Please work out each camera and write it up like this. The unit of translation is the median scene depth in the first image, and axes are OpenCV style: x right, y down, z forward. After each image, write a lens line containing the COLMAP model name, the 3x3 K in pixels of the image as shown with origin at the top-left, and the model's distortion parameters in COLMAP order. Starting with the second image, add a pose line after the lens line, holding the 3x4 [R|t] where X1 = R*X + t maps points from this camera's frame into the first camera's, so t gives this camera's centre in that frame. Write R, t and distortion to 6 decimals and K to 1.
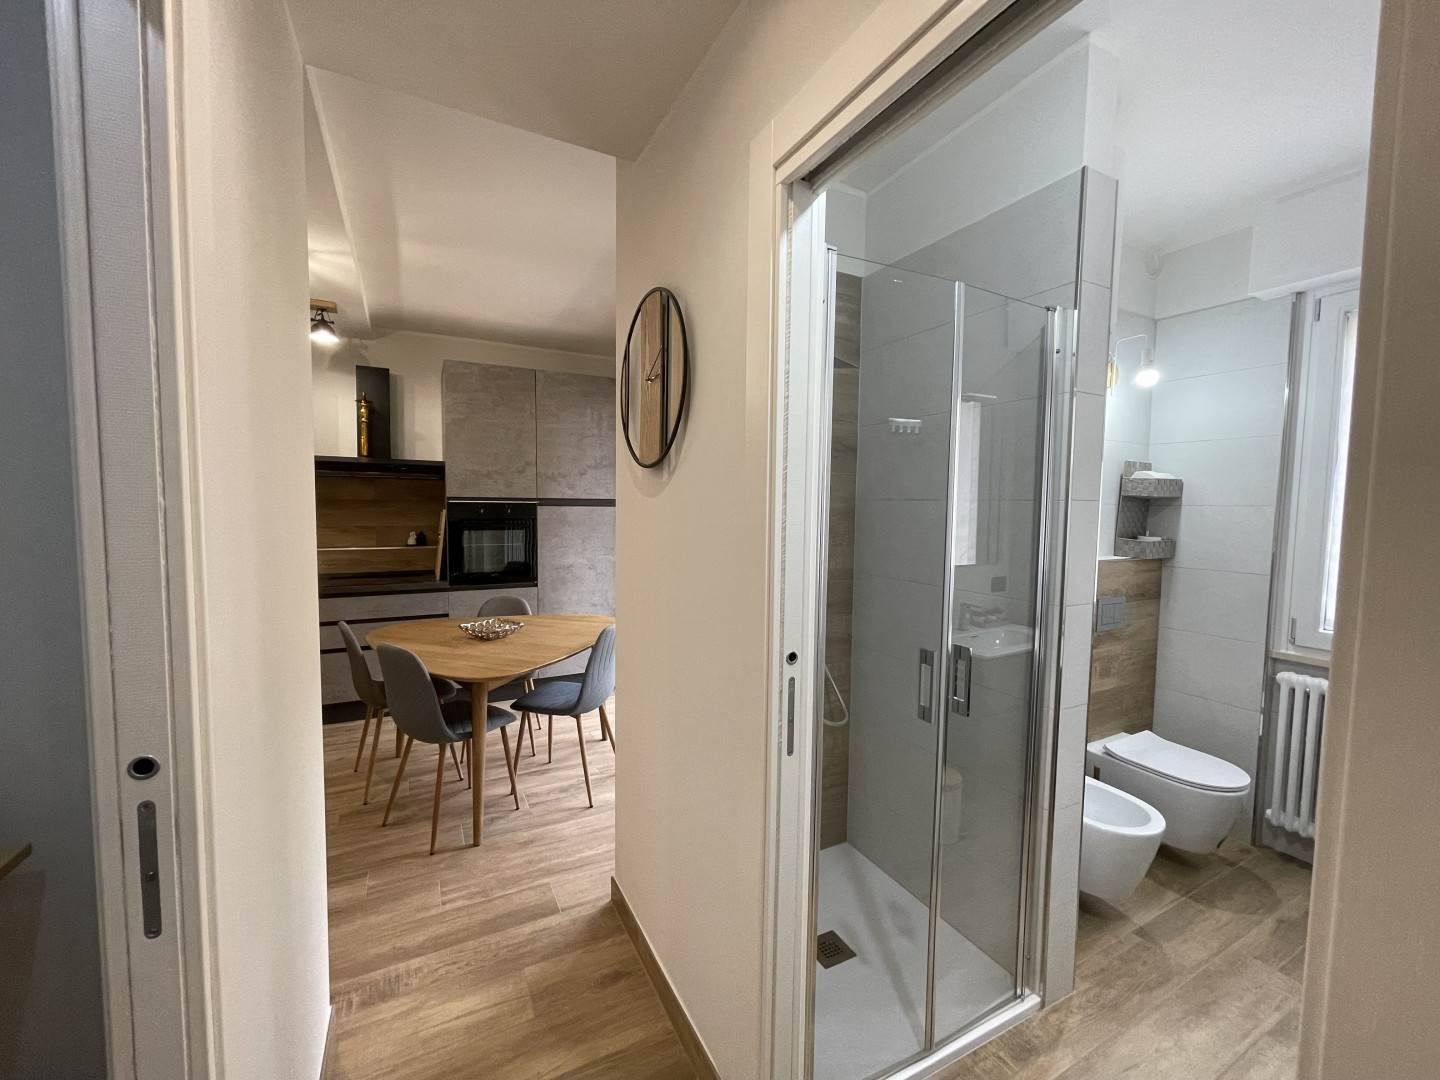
lens RADIAL K [[579.6, 0, 712.4], [0, 579.6, 538.6], [0, 0, 1]] dist [-0.001621, 0.000101]
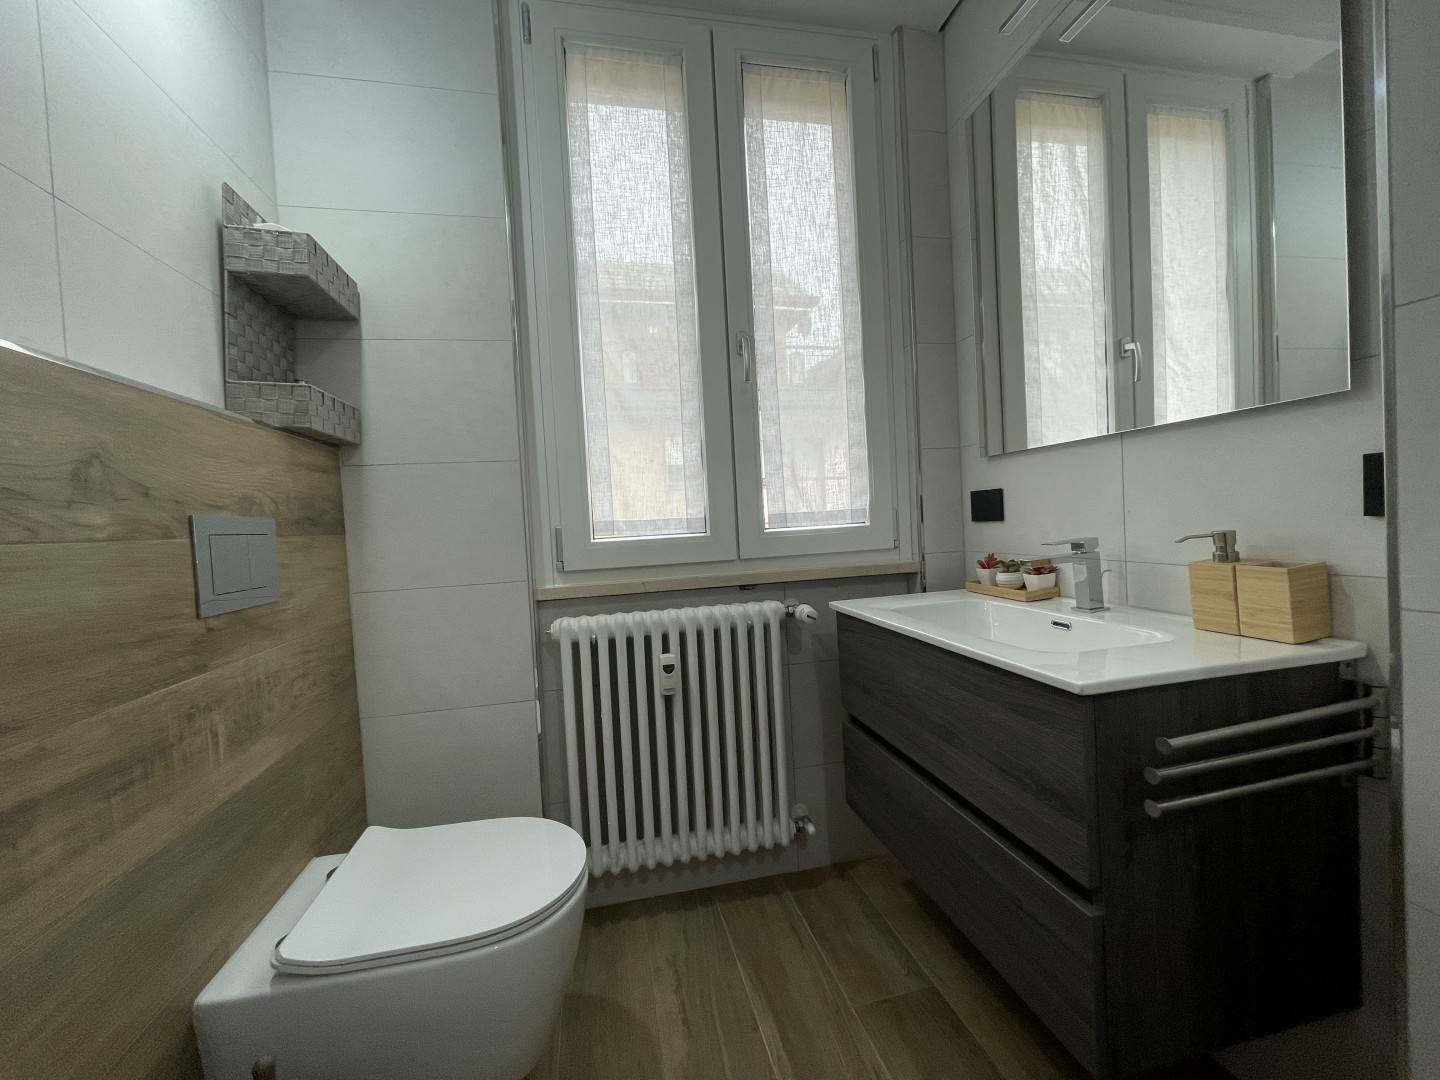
lens RADIAL K [[579.6, 0, 716.9], [0, 579.6, 538.6], [0, 0, 1]] dist [-0.001621, 0.000101]
pose [[0.259822, -0.056393, 0.964008, 0.444724], [0.116544, 0.992827, 0.026668, 0.146622], [-0.958598, 0.105421, 0.264531, 0.656560]]
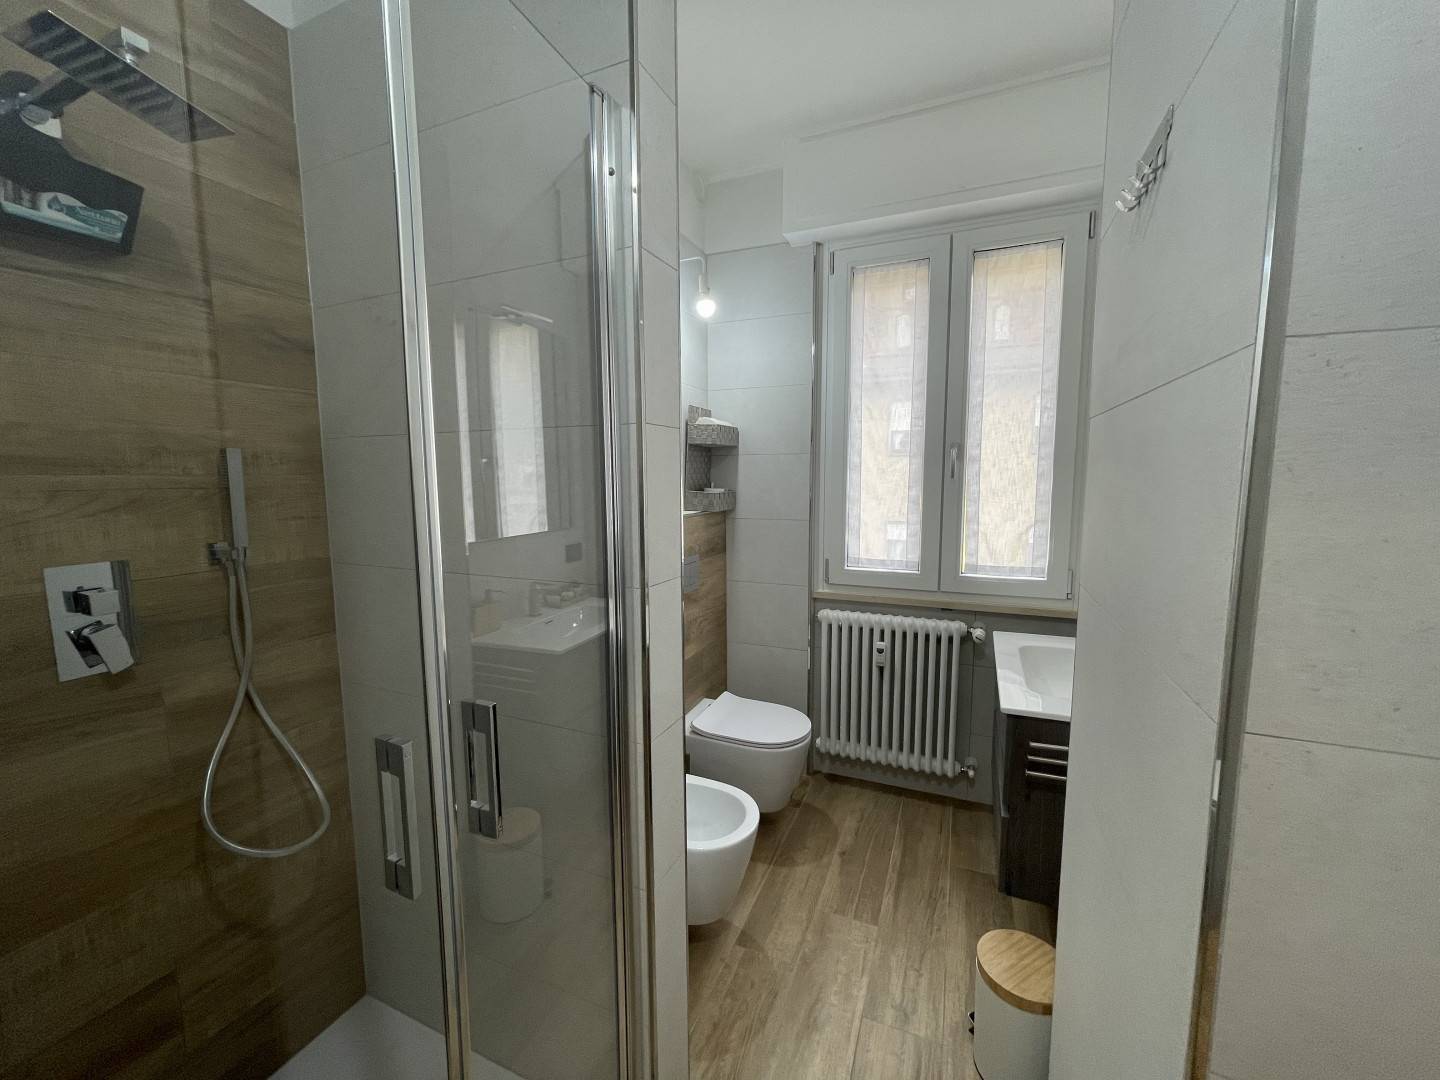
lens RADIAL K [[579.6, 0, 715.9], [0, 579.6, 537.8], [0, 0, 1]] dist [-0.001621, 0.000101]
pose [[0.772975, -0.086412, 0.628525, 0.172598], [0.055354, 0.996089, 0.068870, 0.013774], [-0.632018, -0.018444, 0.774735, 0.293115]]
